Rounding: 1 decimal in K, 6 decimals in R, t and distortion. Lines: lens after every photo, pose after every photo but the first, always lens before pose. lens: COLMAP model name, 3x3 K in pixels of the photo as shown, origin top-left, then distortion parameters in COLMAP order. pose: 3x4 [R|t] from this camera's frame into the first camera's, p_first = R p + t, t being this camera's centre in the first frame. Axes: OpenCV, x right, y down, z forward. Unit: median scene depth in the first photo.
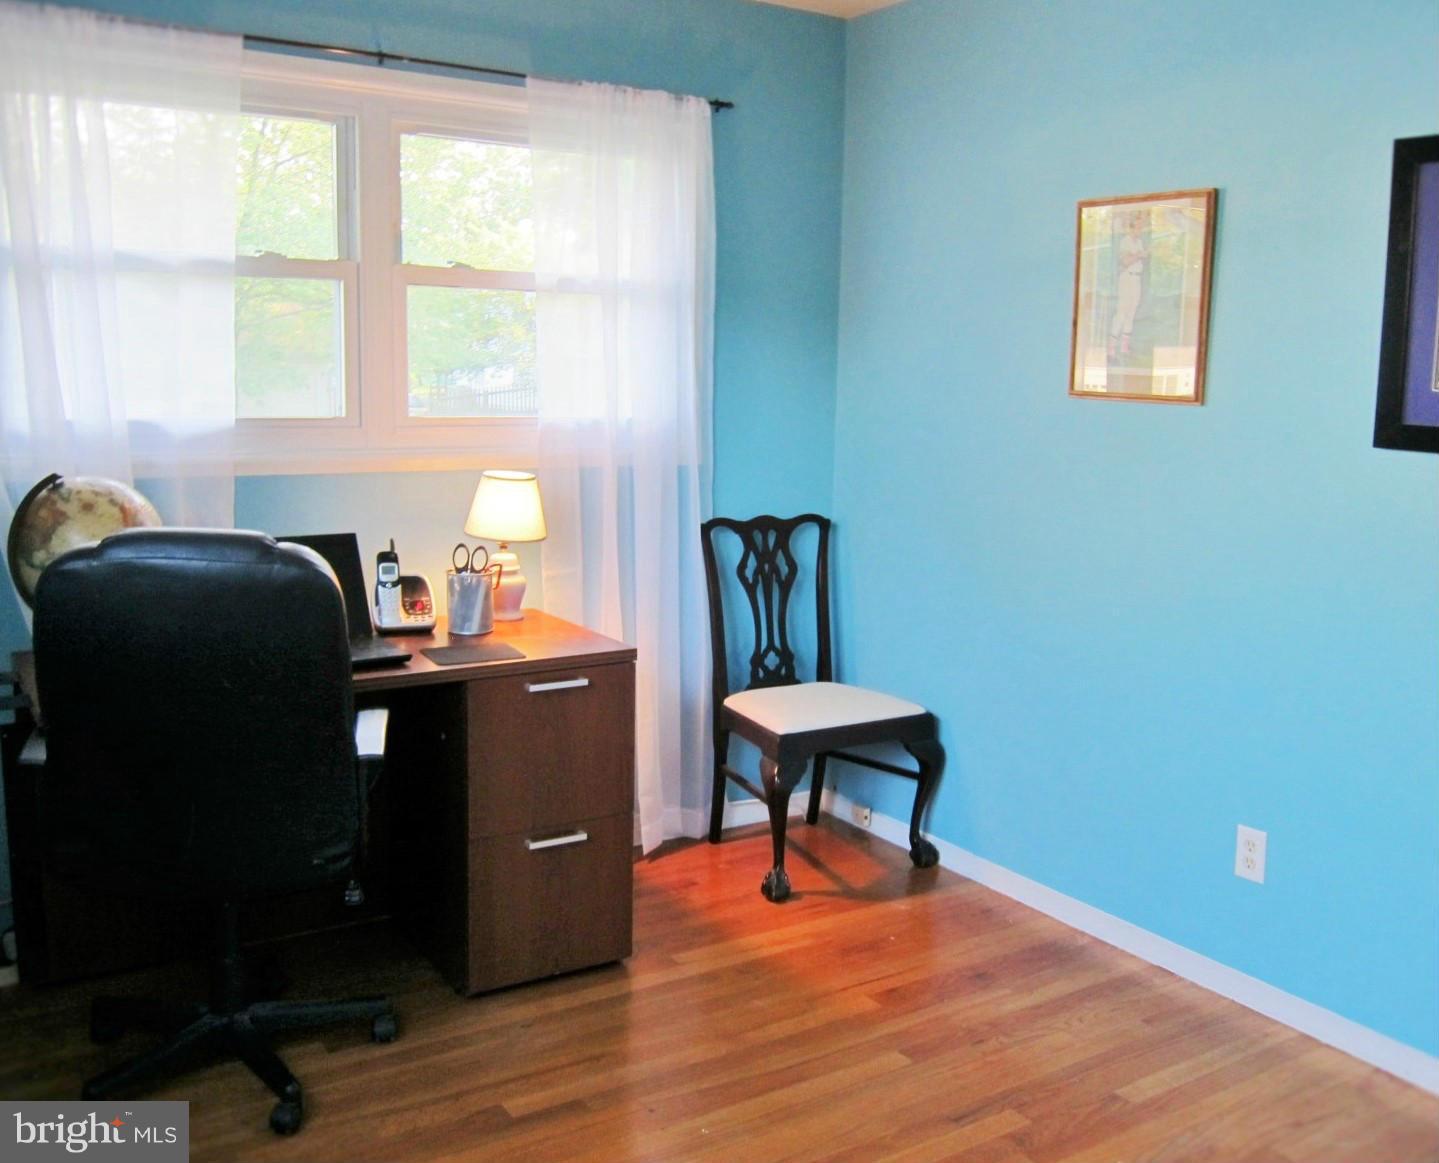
lens RADIAL K [[1345.3, 0, 719.5], [0, 1345.3, 581.5], [0, 0, 1]] dist [-0.043736, -0.004290]
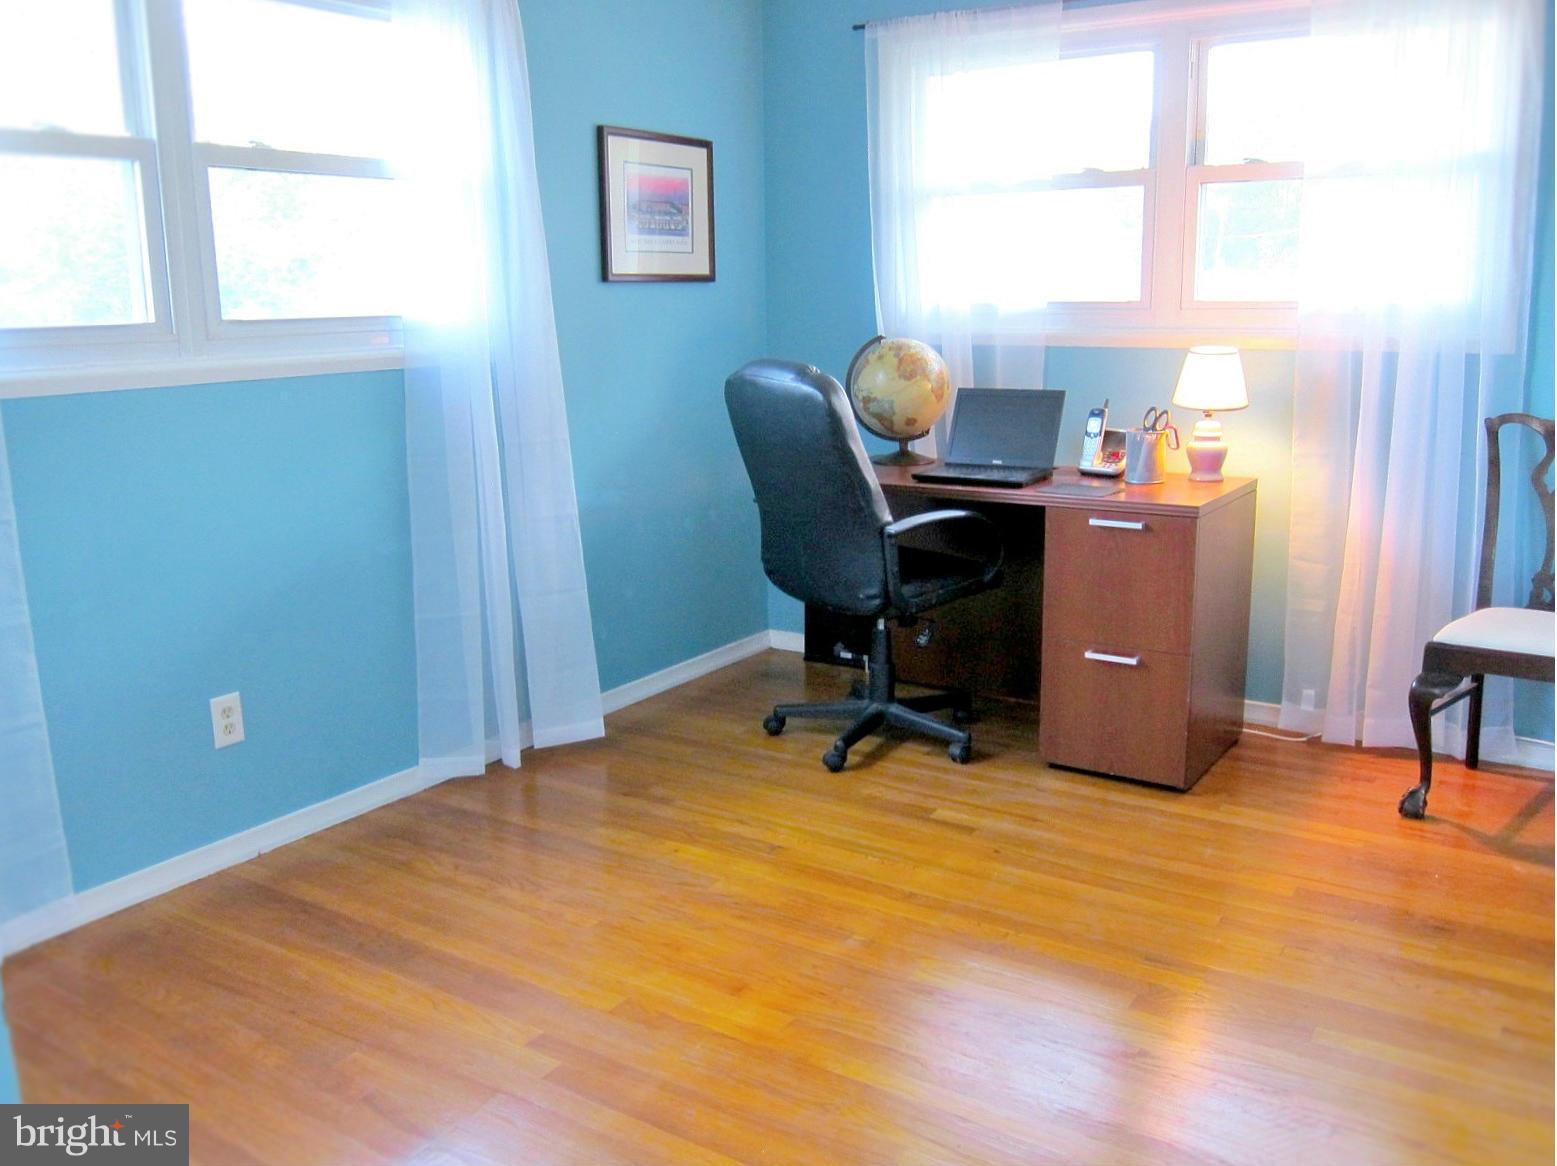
lens RADIAL K [[1306.7, 0, 778.5], [0, 1306.7, 583.0], [0, 0, 1]] dist [-0.011327, -0.001911]
pose [[0.416348, 0.173135, -0.892569, 0.752180], [-0.121788, 0.983475, 0.133959, 0.010478], [0.901012, 0.052931, 0.430554, 0.235042]]
